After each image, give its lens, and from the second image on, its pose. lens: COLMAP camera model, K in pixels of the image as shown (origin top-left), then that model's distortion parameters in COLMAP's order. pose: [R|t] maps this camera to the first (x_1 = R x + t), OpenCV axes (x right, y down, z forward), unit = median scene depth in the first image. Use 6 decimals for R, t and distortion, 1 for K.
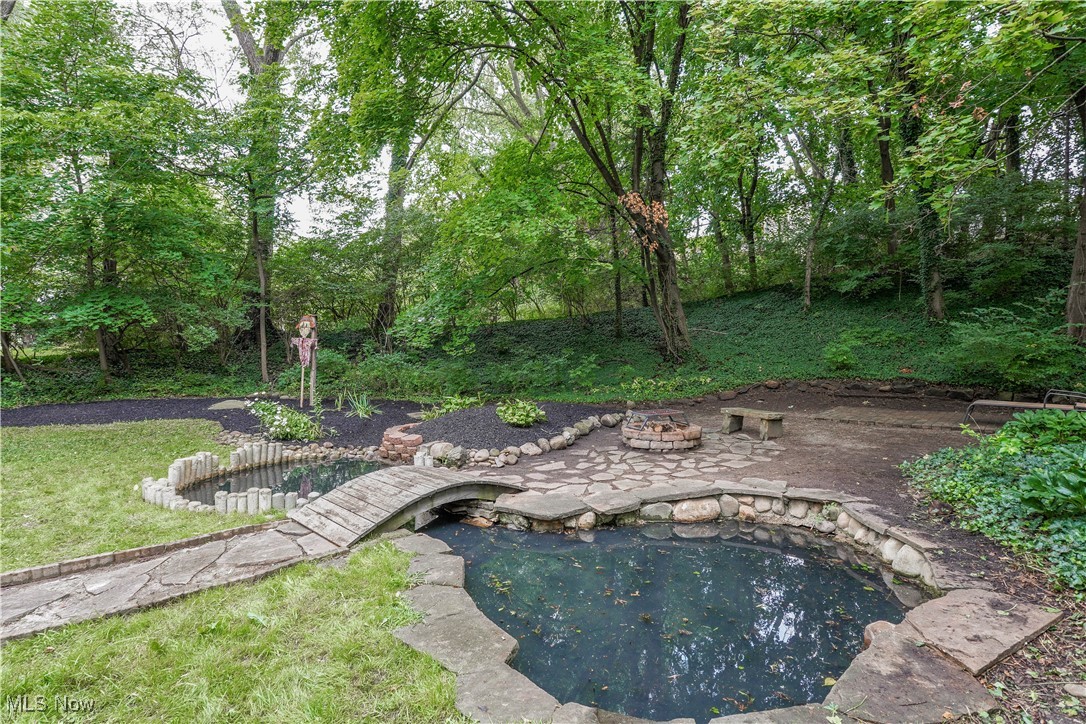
lens RADIAL K [[543.9, 0, 537.7], [0, 543.9, 358.7], [0, 0, 1]] dist [-0.038704, 0.001771]
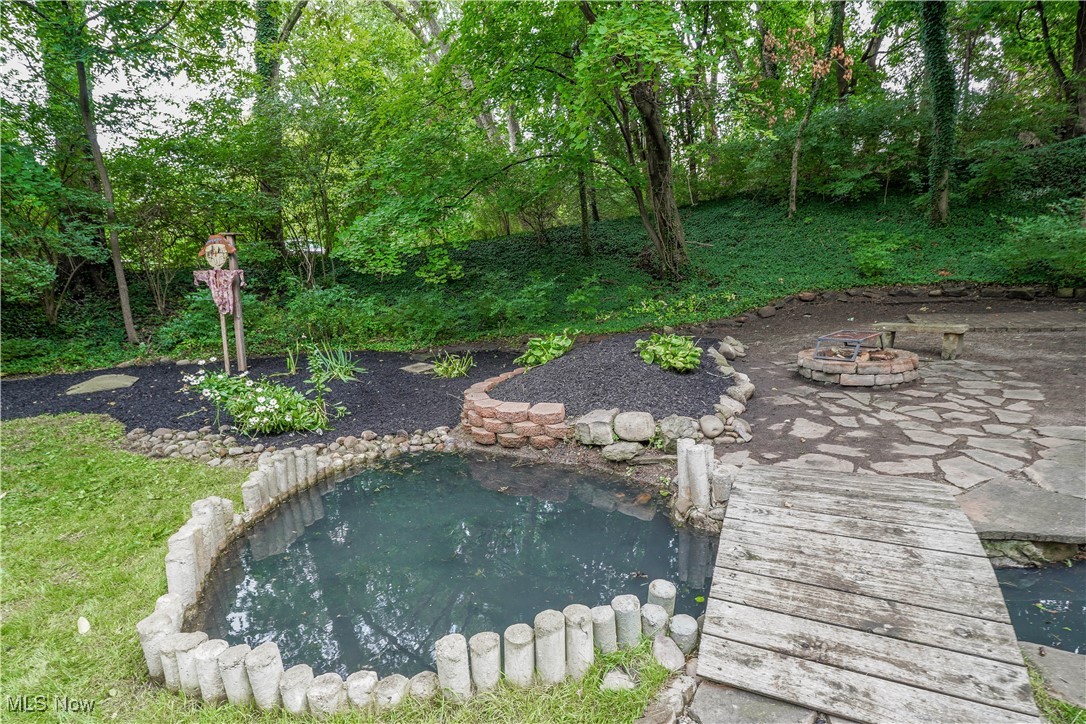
lens RADIAL K [[543.9, 0, 544.7], [0, 543.9, 362.5], [0, 0, 1]] dist [-0.038704, 0.001771]
pose [[0.956836, -0.095528, 0.274481, -0.240689], [0.058212, 0.988292, 0.141033, 0.004344], [-0.284740, -0.118968, 0.951194, 0.256030]]
